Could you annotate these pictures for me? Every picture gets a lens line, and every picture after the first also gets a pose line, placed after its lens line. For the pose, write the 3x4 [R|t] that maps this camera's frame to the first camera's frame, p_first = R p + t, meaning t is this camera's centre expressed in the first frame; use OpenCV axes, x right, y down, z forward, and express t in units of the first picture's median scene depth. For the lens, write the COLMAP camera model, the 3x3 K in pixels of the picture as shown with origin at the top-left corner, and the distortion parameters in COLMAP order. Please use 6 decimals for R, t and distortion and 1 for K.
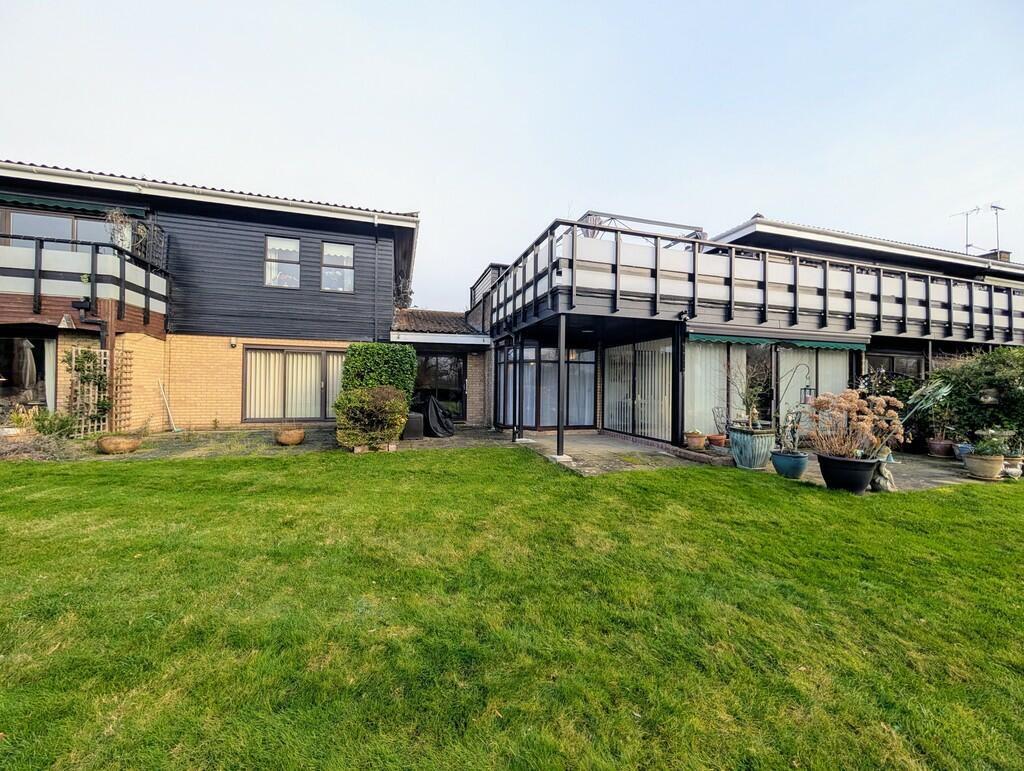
lens RADIAL K [[388.2, 0, 515.6], [0, 388.2, 382.9], [0, 0, 1]] dist [-0.000476, 0.000020]
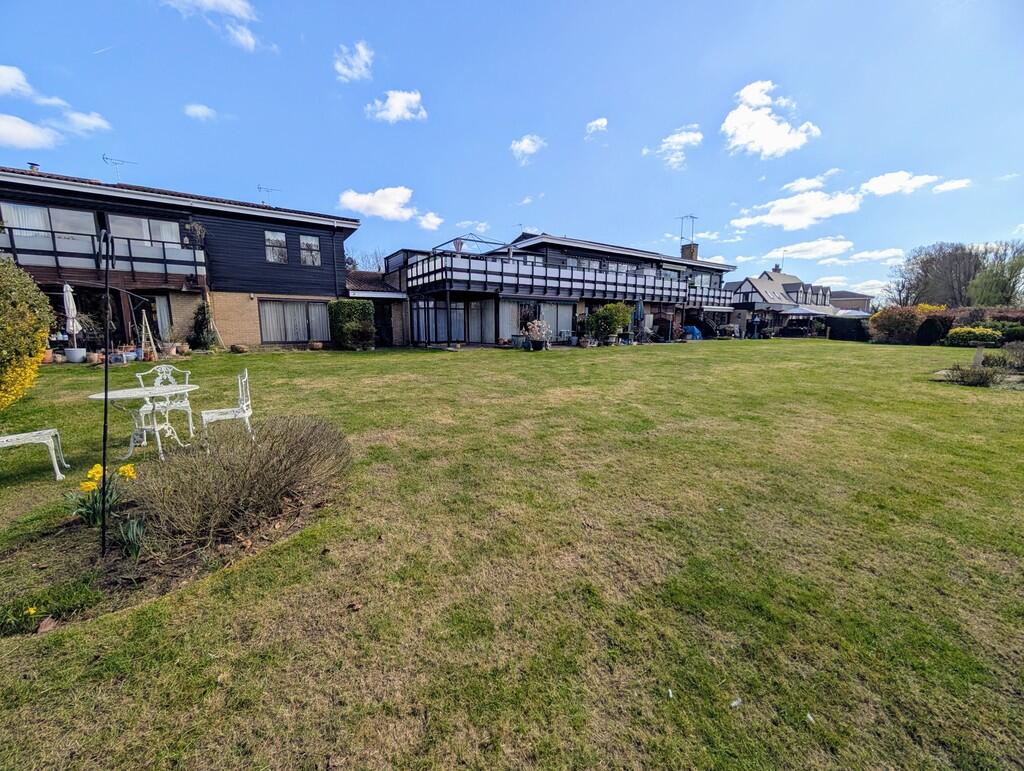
lens RADIAL K [[388.2, 0, 513.2], [0, 388.2, 380.9], [0, 0, 1]] dist [-0.000476, 0.000020]
pose [[0.957352, -0.051133, 0.284364, -0.153426], [0.009358, 0.989186, 0.146366, 0.025080], [-0.288773, -0.137463, 0.947478, -1.100664]]
